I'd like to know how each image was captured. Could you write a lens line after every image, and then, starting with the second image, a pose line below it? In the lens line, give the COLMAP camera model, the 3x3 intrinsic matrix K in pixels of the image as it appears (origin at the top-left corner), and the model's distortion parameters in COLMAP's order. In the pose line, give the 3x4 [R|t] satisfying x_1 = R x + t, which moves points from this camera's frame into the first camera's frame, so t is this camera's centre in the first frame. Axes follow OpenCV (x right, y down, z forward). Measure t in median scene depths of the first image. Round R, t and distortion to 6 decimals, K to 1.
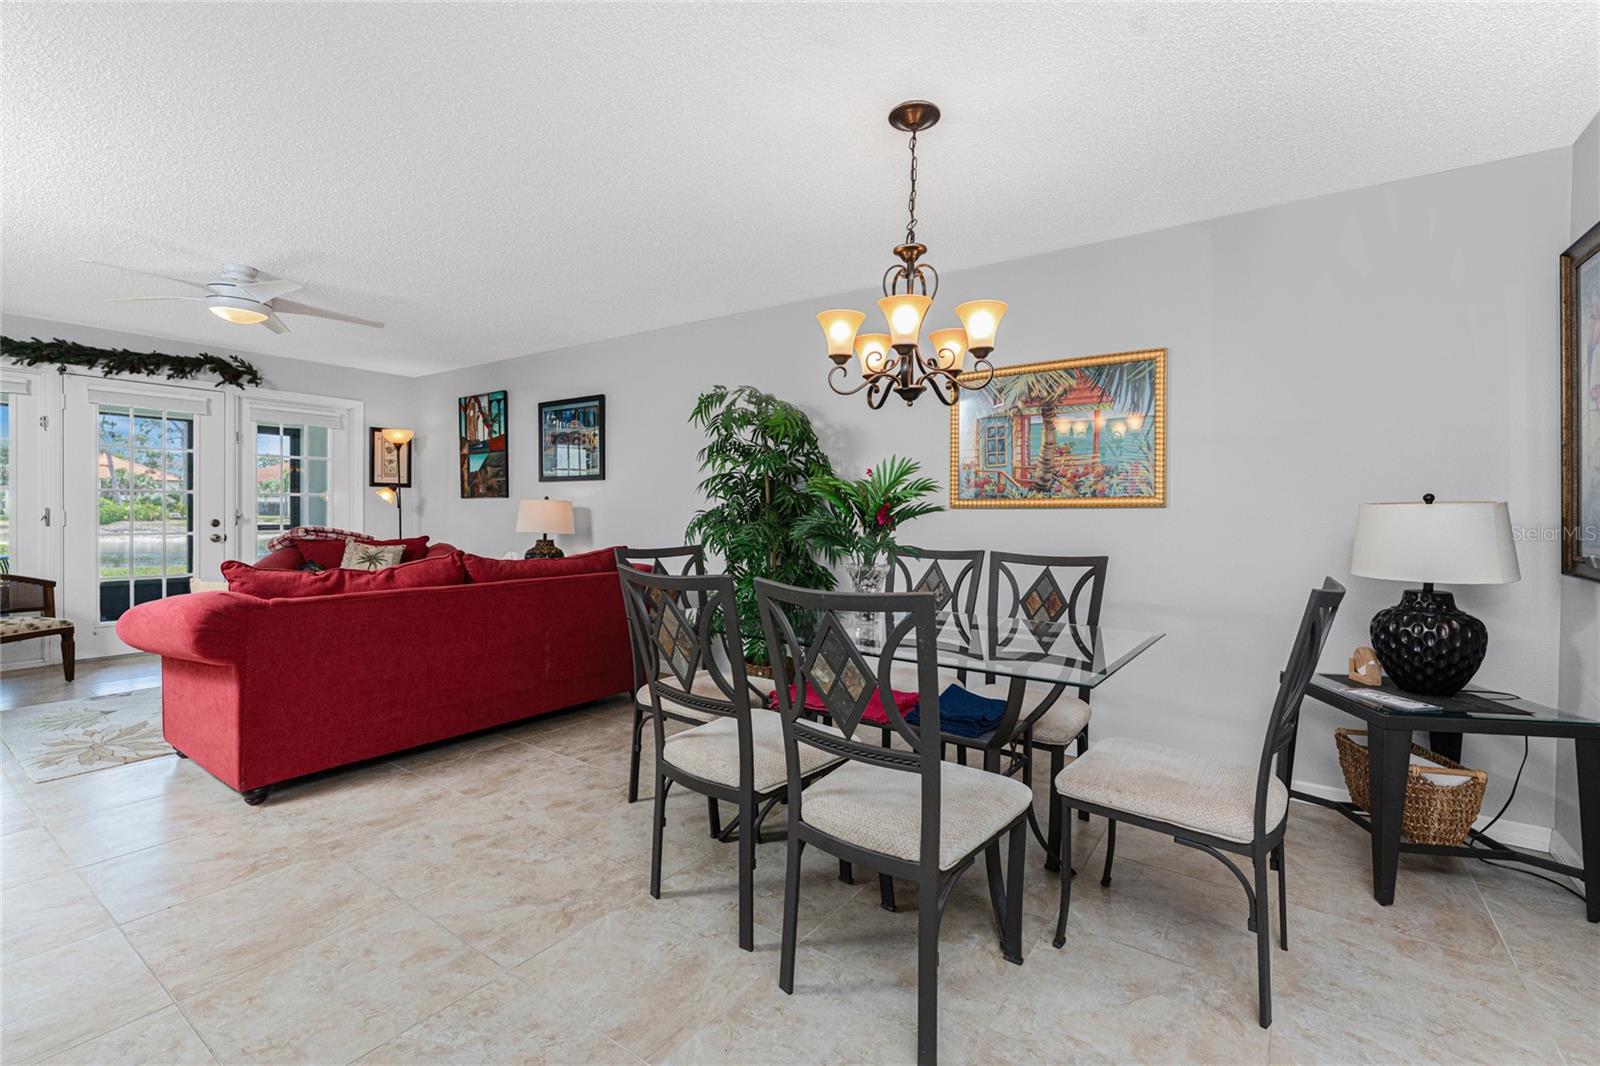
lens RADIAL K [[698.6, 0, 798.4], [0, 698.6, 515.8], [0, 0, 1]] dist [0.001121, -0.000325]
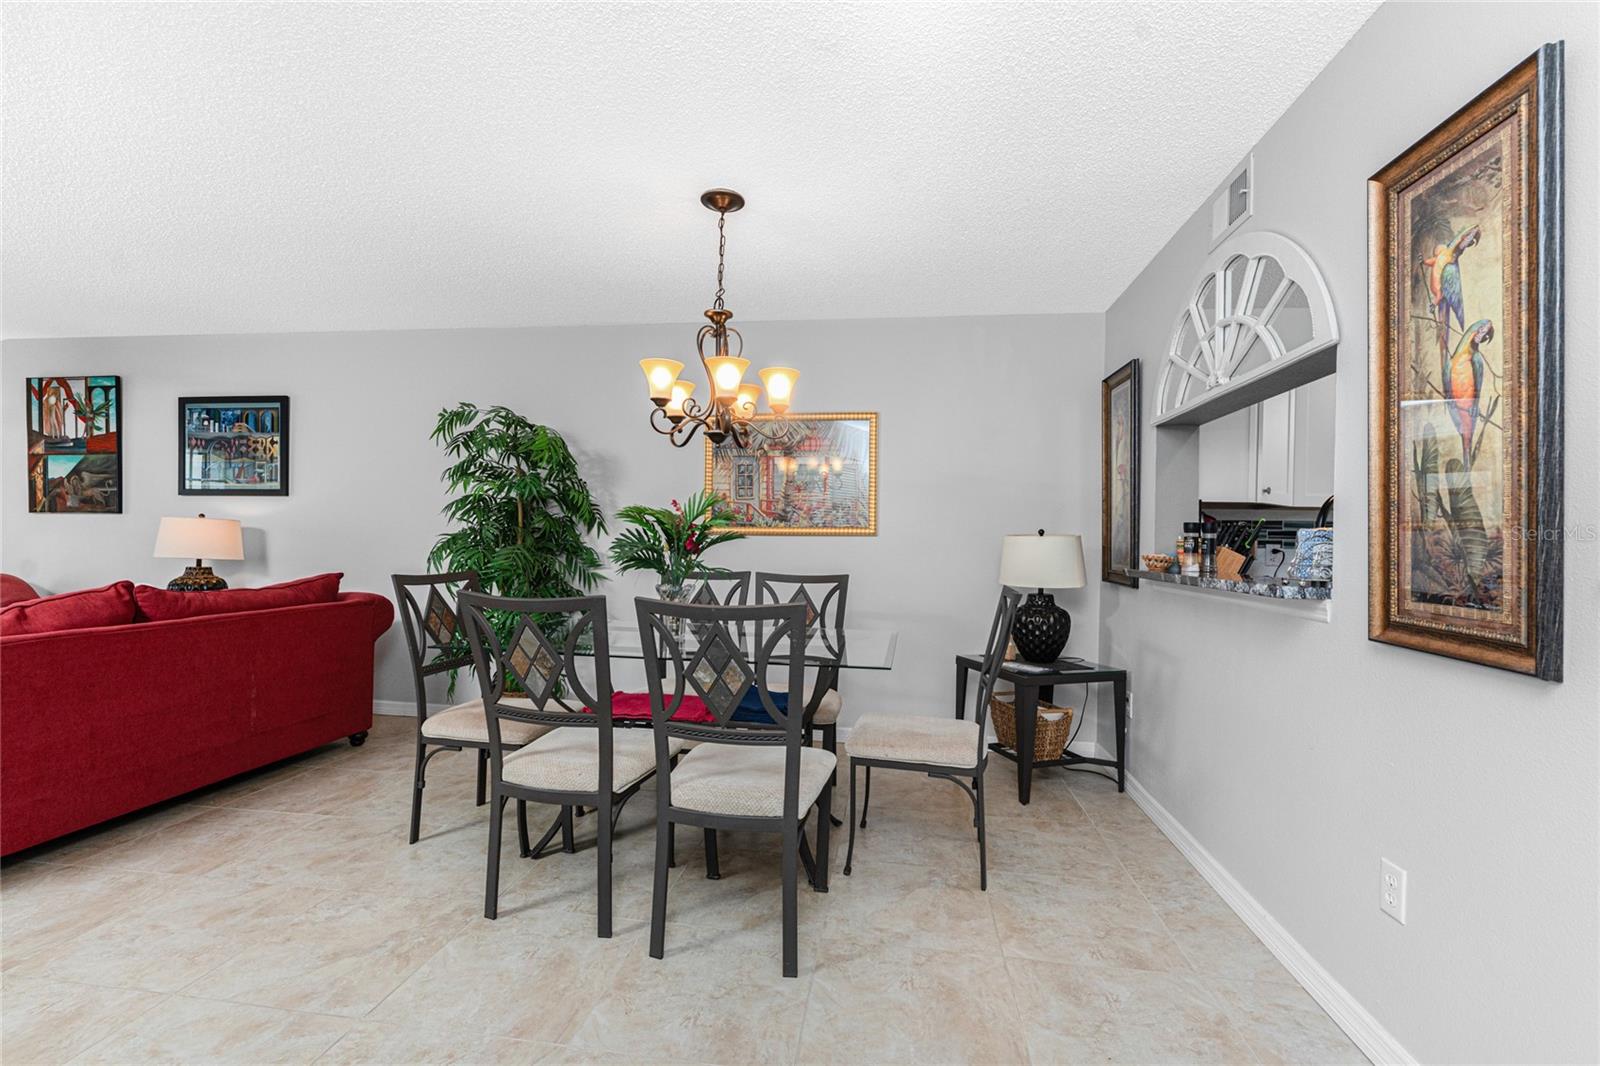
lens RADIAL K [[692.2, 0, 800.0], [0, 692.2, 533.0], [0, 0, 1]] dist [-0.000363, -0.000153]
pose [[0.888616, 0.011112, 0.458517, -0.188108], [-0.007234, 0.999922, -0.010214, -0.003439], [-0.458595, 0.005759, 0.888627, -0.067092]]
